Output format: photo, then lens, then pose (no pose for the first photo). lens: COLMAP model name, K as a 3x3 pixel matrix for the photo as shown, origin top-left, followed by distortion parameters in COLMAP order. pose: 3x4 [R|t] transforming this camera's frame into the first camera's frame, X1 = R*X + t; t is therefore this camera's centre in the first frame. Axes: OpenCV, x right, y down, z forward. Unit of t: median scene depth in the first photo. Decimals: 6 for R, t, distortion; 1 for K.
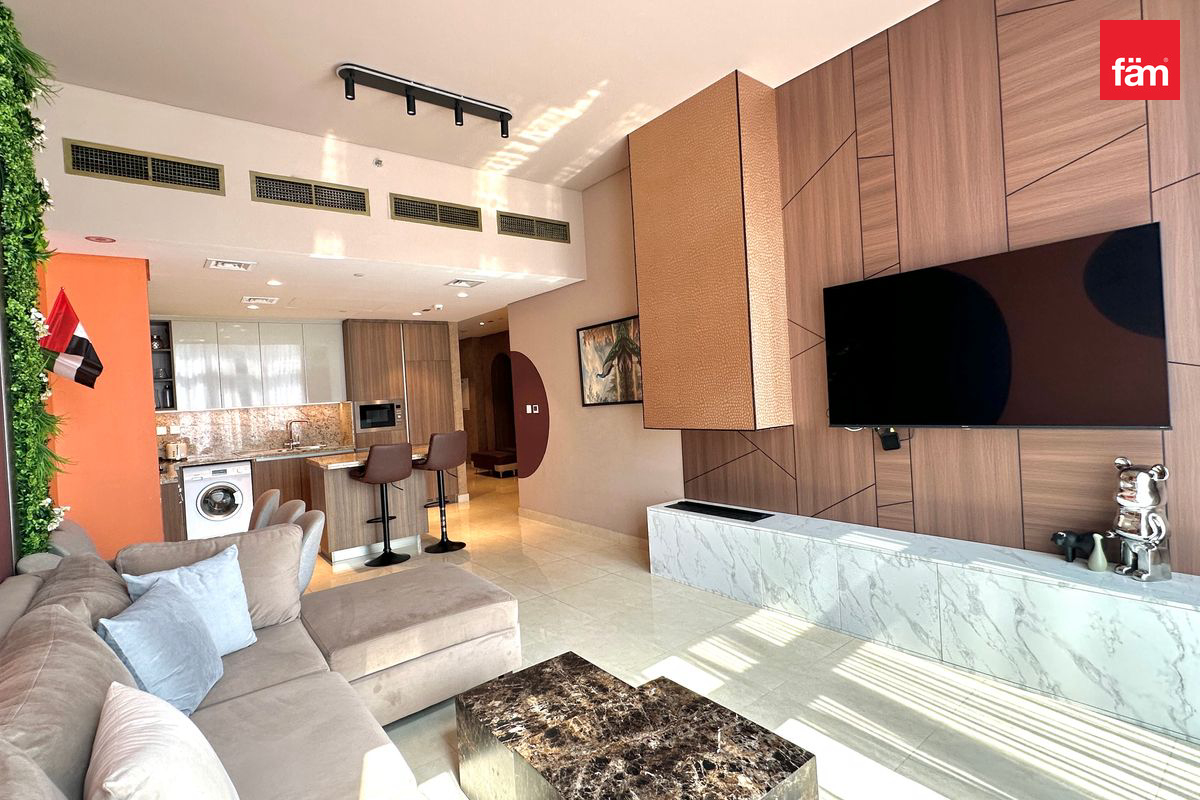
lens RADIAL K [[569.1, 0, 599.5], [0, 569.1, 395.3], [0, 0, 1]] dist [-0.000668, 0.000298]
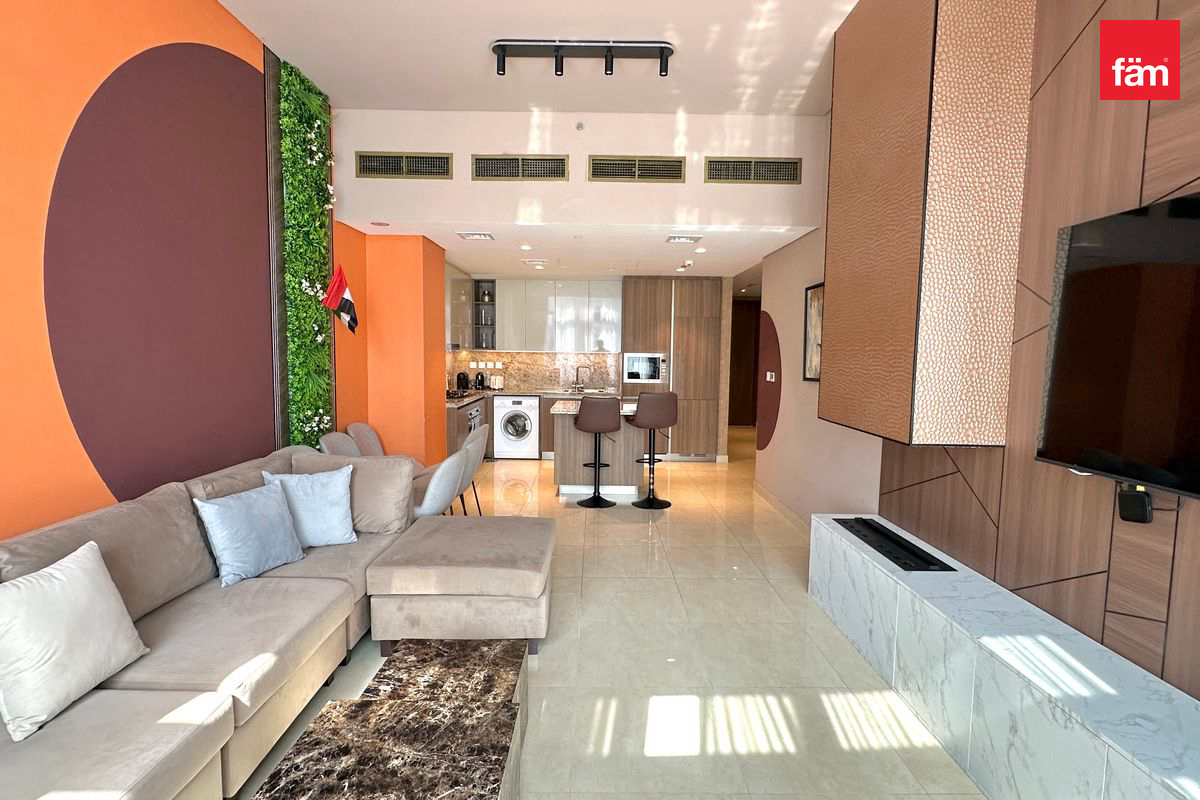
lens RADIAL K [[569.1, 0, 599.5], [0, 569.1, 395.3], [0, 0, 1]] dist [-0.000668, 0.000298]
pose [[0.787220, 0.117353, -0.605403, 0.342858], [-0.063422, 0.991927, 0.109809, -0.044152], [0.613402, -0.048048, 0.788308, 0.199690]]
